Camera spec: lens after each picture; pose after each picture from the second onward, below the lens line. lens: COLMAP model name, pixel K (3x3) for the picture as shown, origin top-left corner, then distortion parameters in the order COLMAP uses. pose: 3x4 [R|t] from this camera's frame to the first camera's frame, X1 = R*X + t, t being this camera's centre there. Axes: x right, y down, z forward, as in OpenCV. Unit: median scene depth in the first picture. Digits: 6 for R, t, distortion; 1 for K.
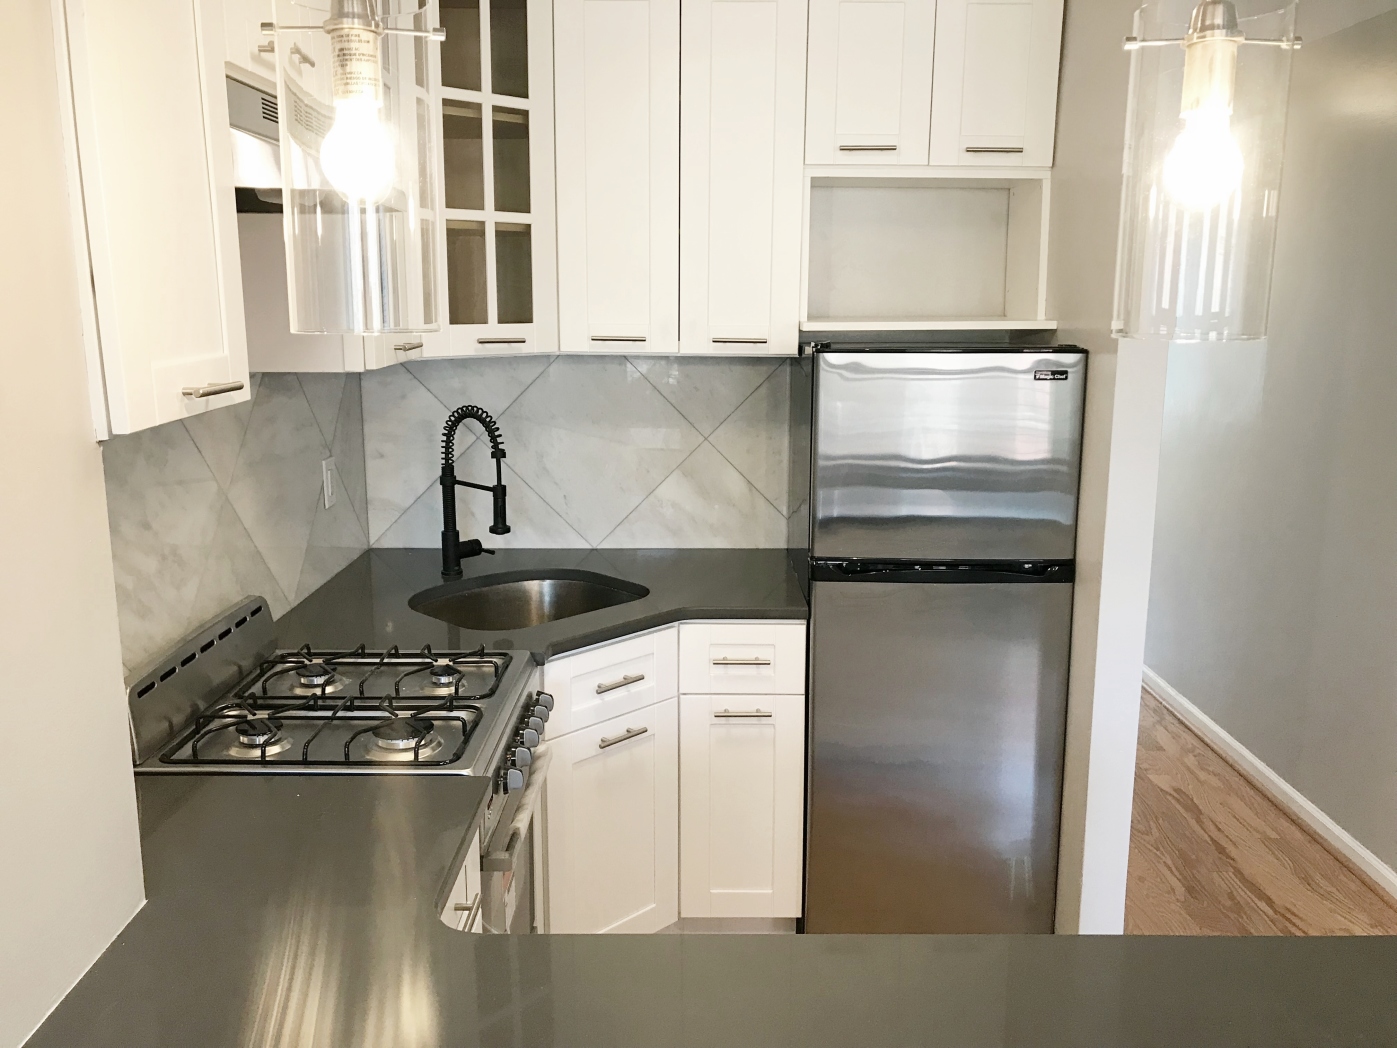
lens RADIAL K [[1121.6, 0, 704.9], [0, 1121.6, 514.4], [0, 0, 1]] dist [0.014057, -0.063691]
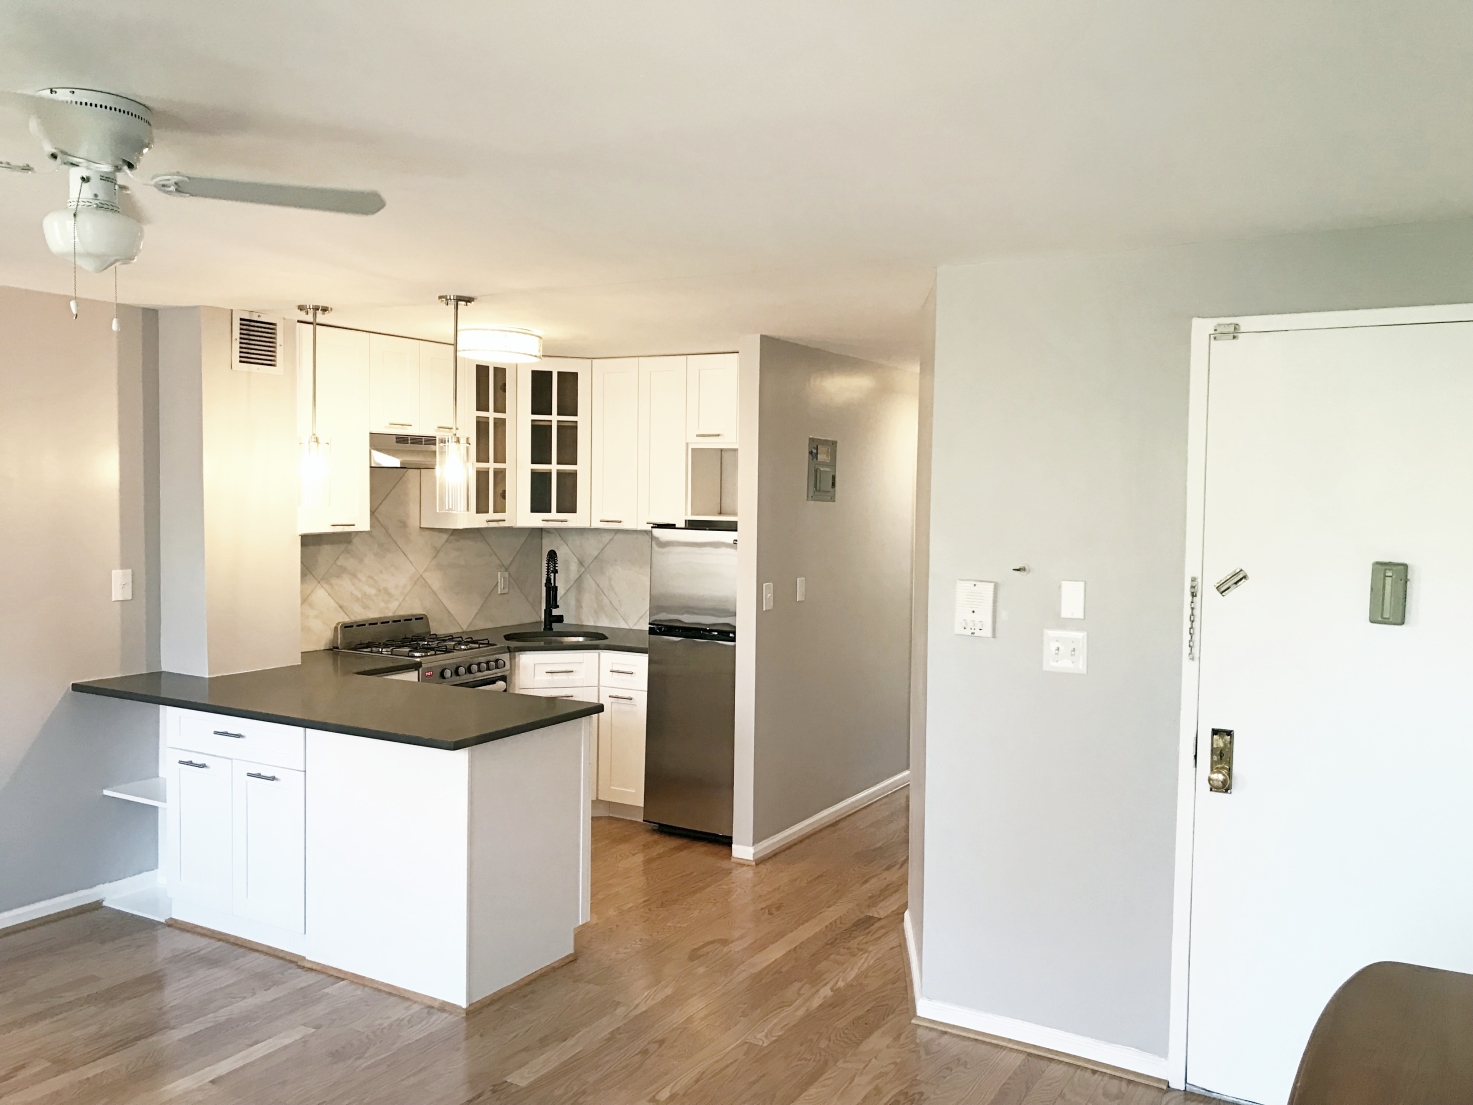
lens RADIAL K [[1182.6, 0, 728.2], [0, 1182.6, 554.7], [0, 0, 1]] dist [0.014057, -0.063691]
pose [[0.871065, 0.041375, -0.489422, 1.277562], [-0.106079, 0.988776, -0.105209, 0.123677], [0.479576, 0.143561, 0.865677, -0.870800]]
